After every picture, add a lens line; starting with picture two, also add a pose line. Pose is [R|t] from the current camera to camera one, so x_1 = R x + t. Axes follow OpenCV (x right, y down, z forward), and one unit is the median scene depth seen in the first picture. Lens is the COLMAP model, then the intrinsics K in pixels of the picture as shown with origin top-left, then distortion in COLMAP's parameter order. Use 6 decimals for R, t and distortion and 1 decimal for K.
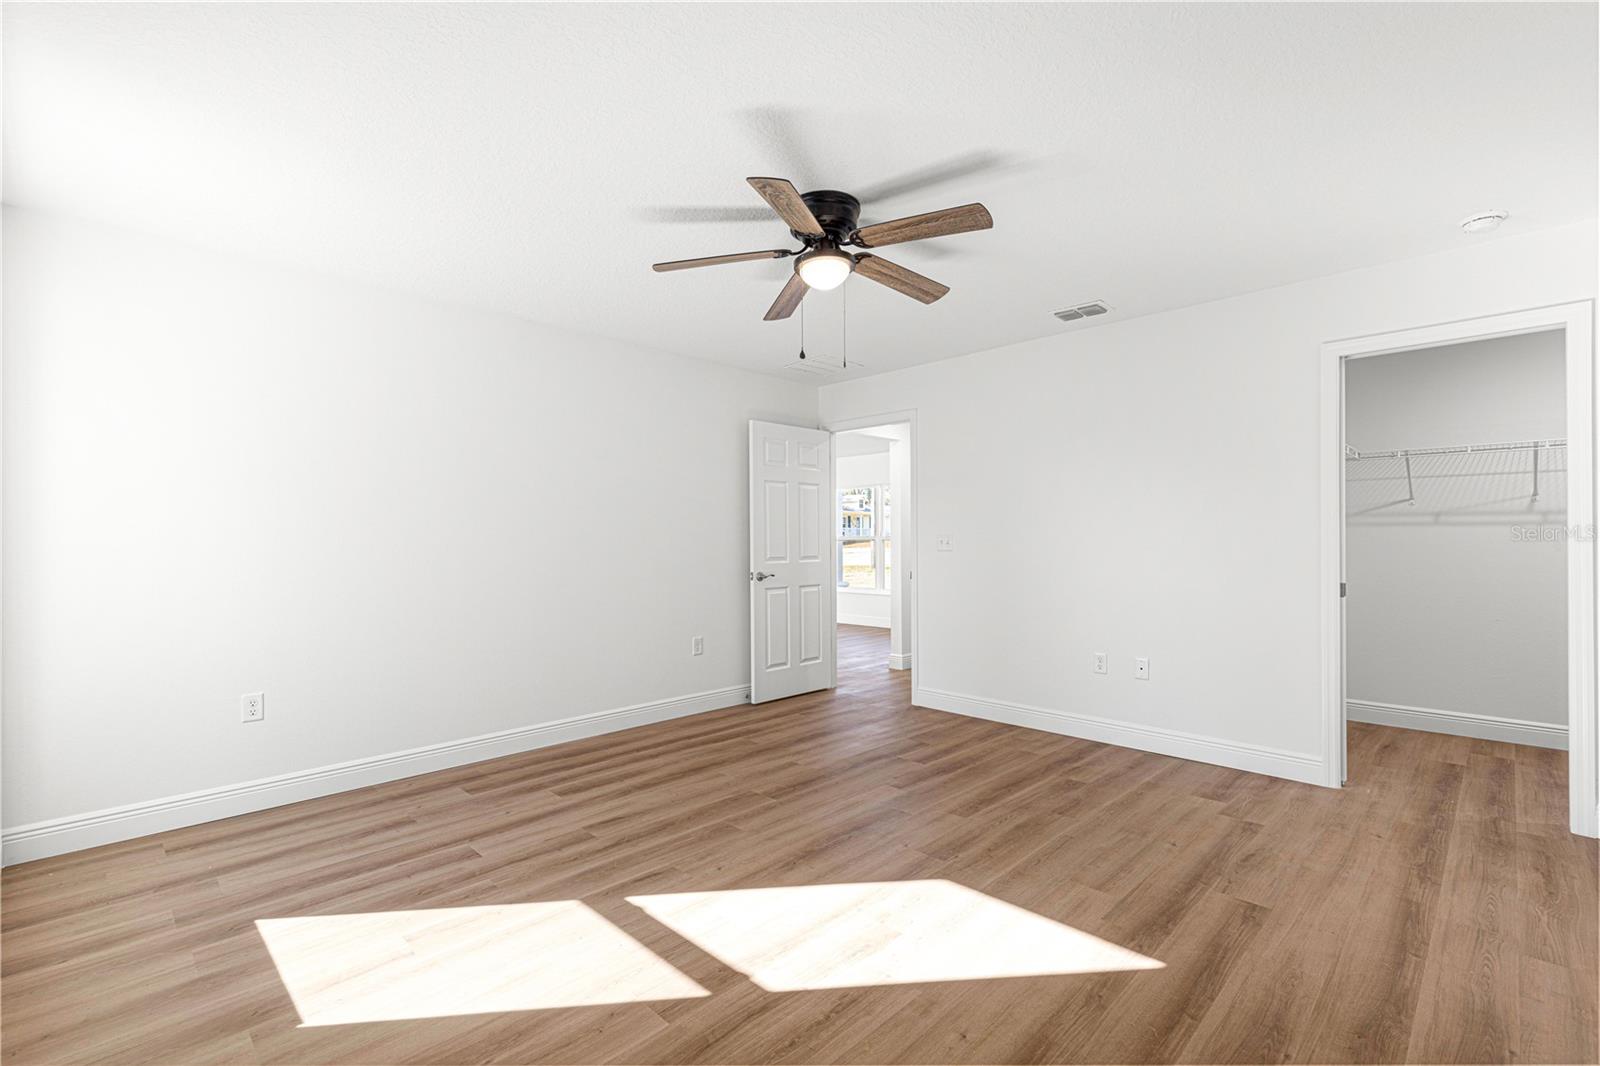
lens RADIAL K [[713.6, 0, 802.1], [0, 713.6, 541.8], [0, 0, 1]] dist [0.008680, -0.002009]
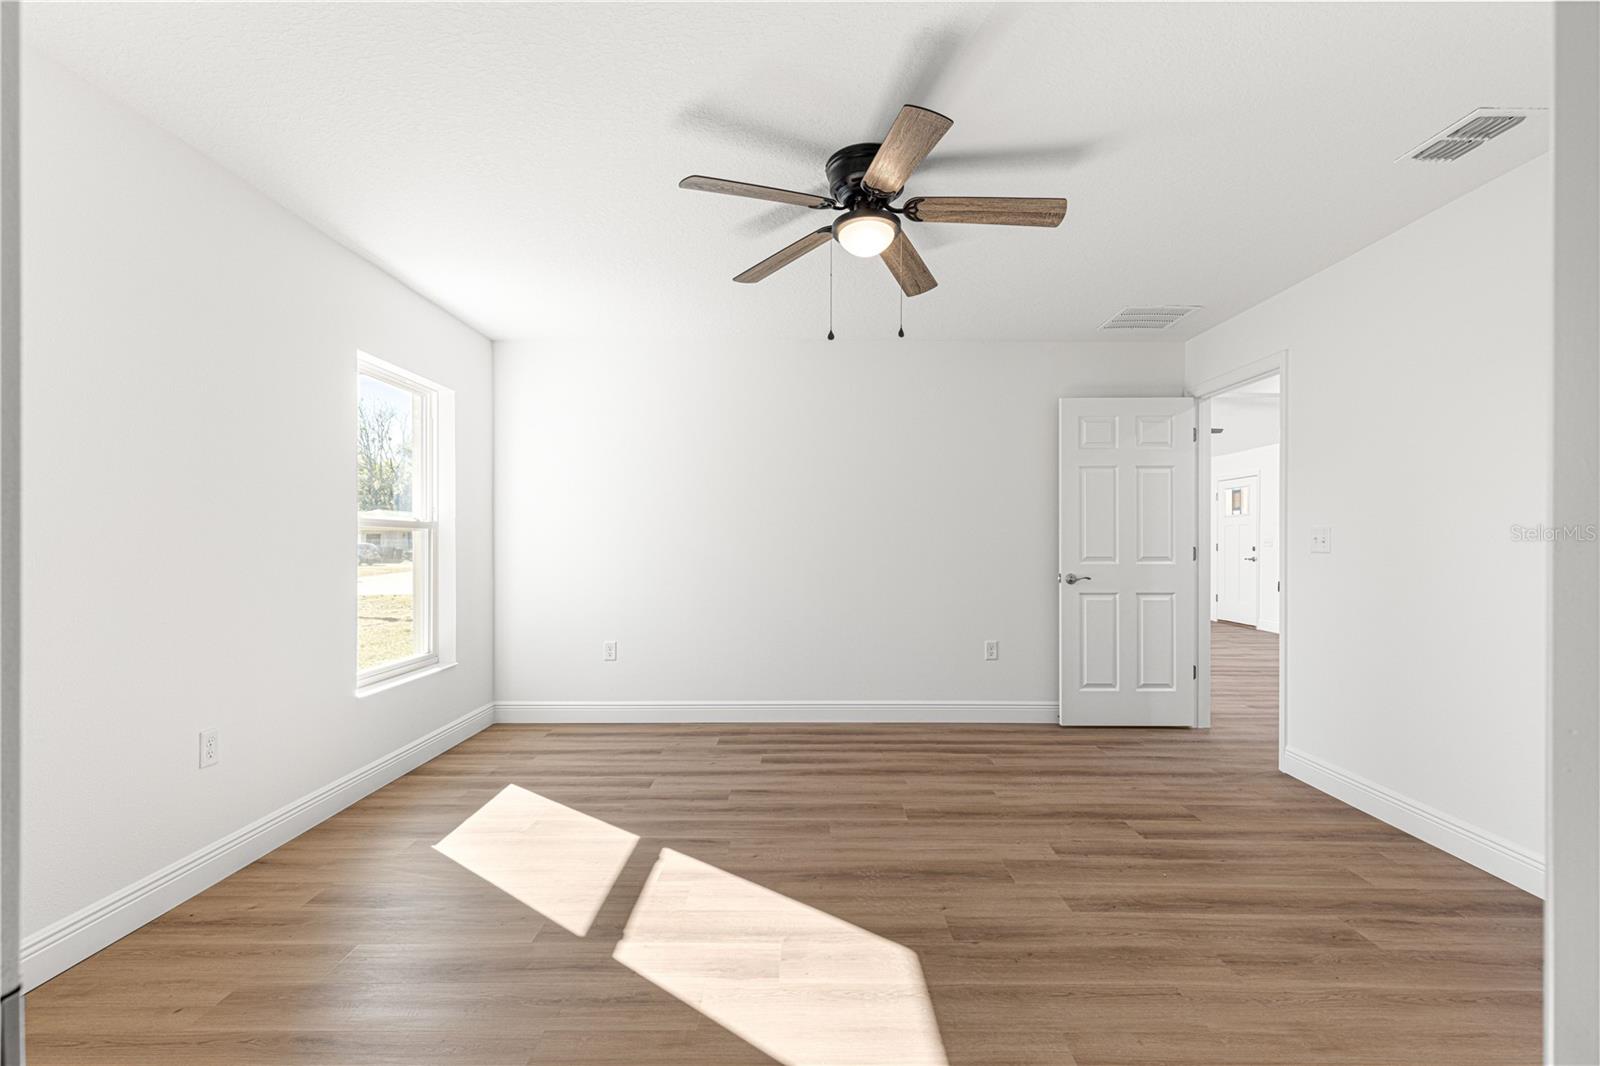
lens RADIAL K [[713.6, 0, 802.1], [0, 713.6, 541.8], [0, 0, 1]] dist [0.008680, -0.002009]
pose [[0.700337, 0.006808, -0.713780, 0.507434], [-0.004931, 0.999977, 0.004700, 0.002091], [0.713795, 0.000228, 0.700354, 0.255992]]
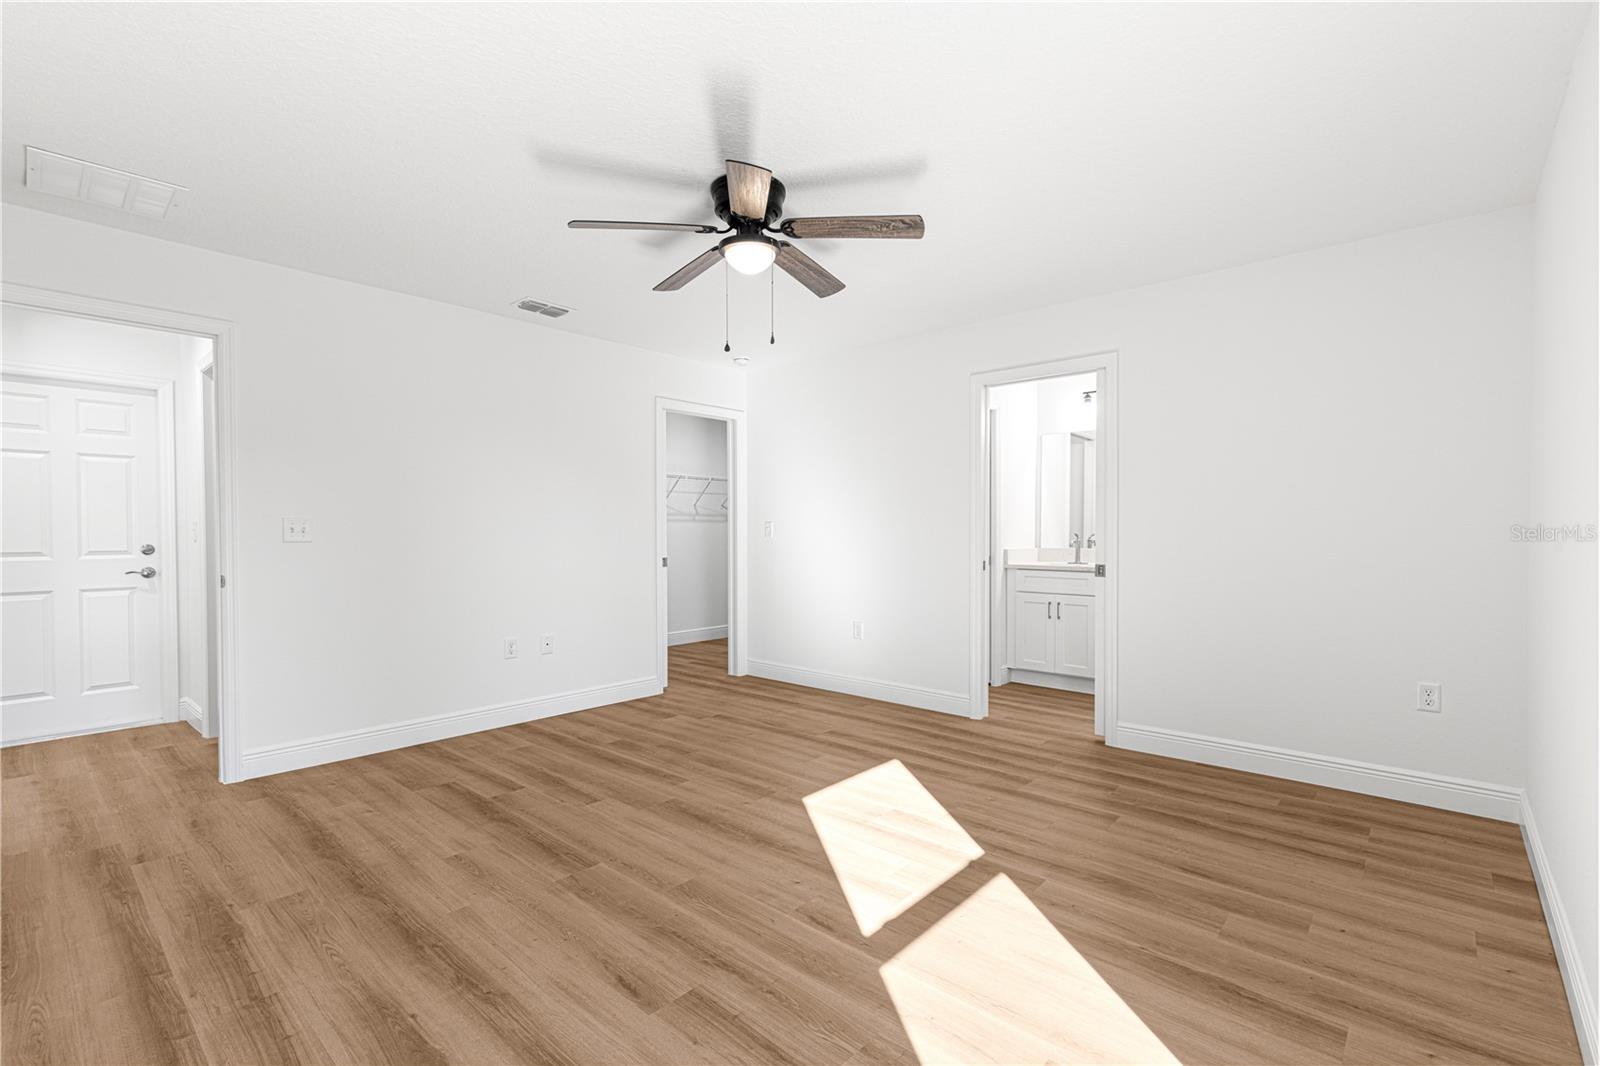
lens RADIAL K [[713.6, 0, 802.1], [0, 713.6, 541.8], [0, 0, 1]] dist [0.008680, -0.002009]
pose [[-0.052070, -0.011718, 0.998575, -0.792496], [0.001719, 0.999929, 0.011824, 0.006700], [-0.998642, 0.002332, -0.052046, 0.802660]]
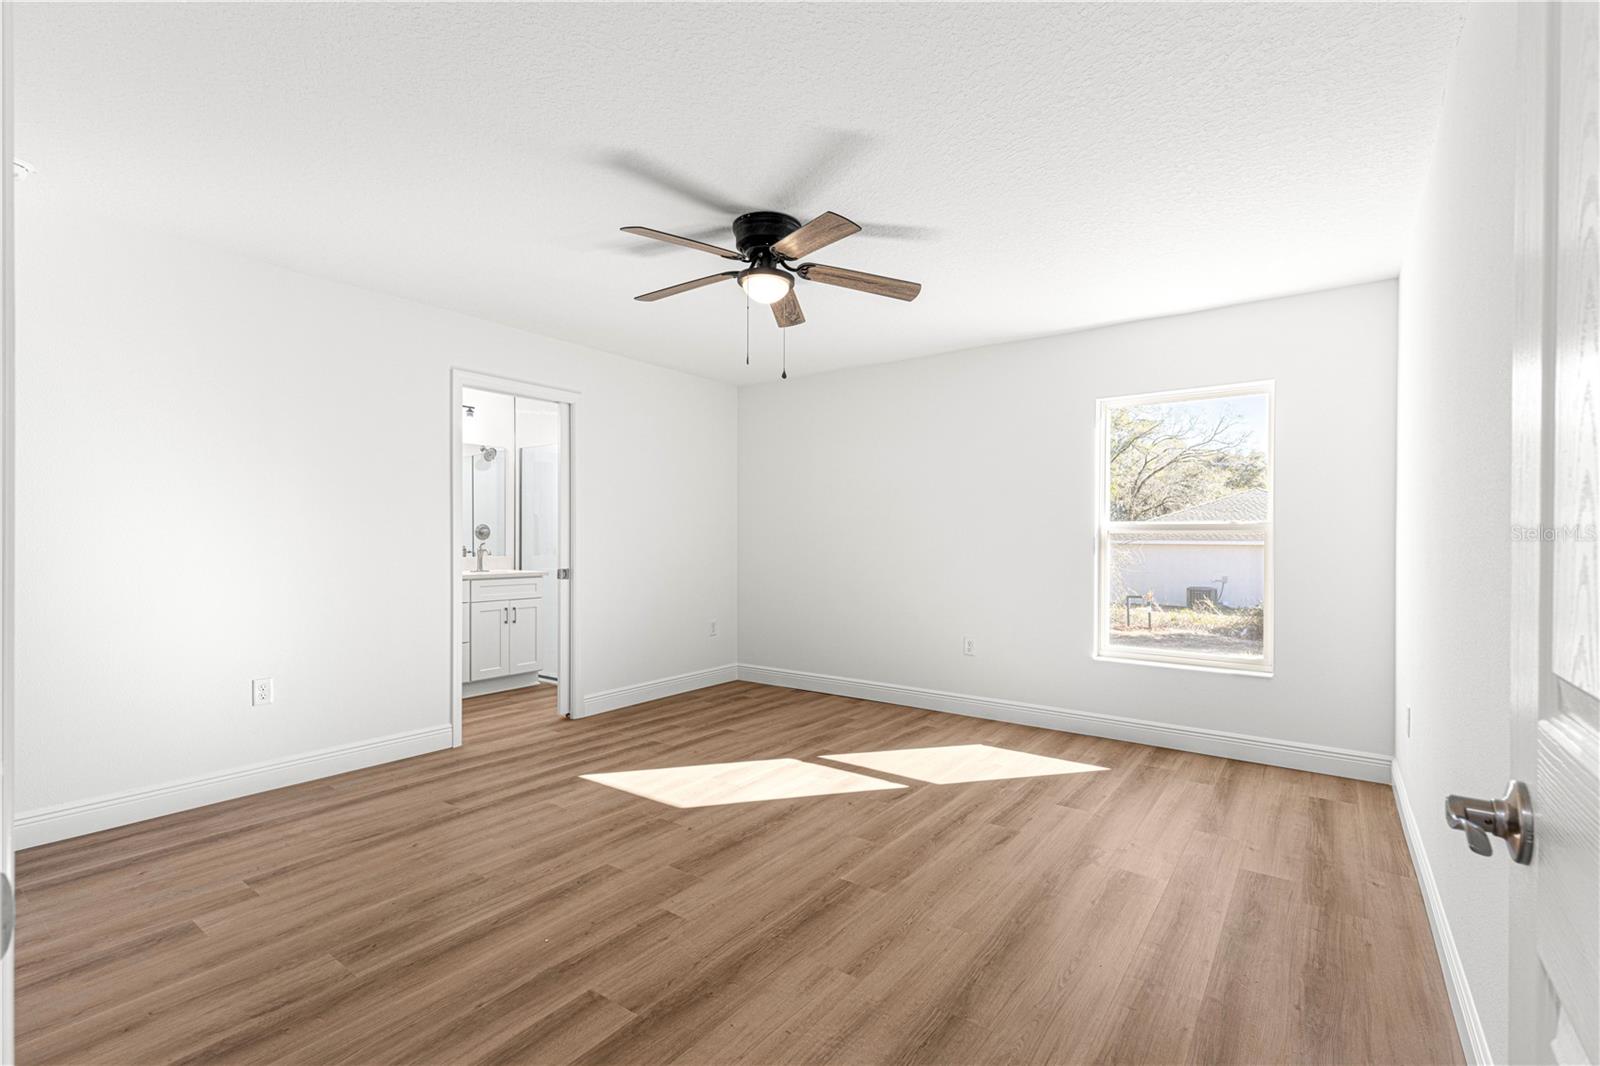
lens RADIAL K [[713.6, 0, 802.1], [0, 713.6, 541.8], [0, 0, 1]] dist [0.008680, -0.002009]
pose [[-0.989473, 0.002341, -0.144696, 0.110495], [0.001844, 0.999992, 0.003570, 0.002044], [0.144703, 0.003266, -0.989470, 1.698941]]
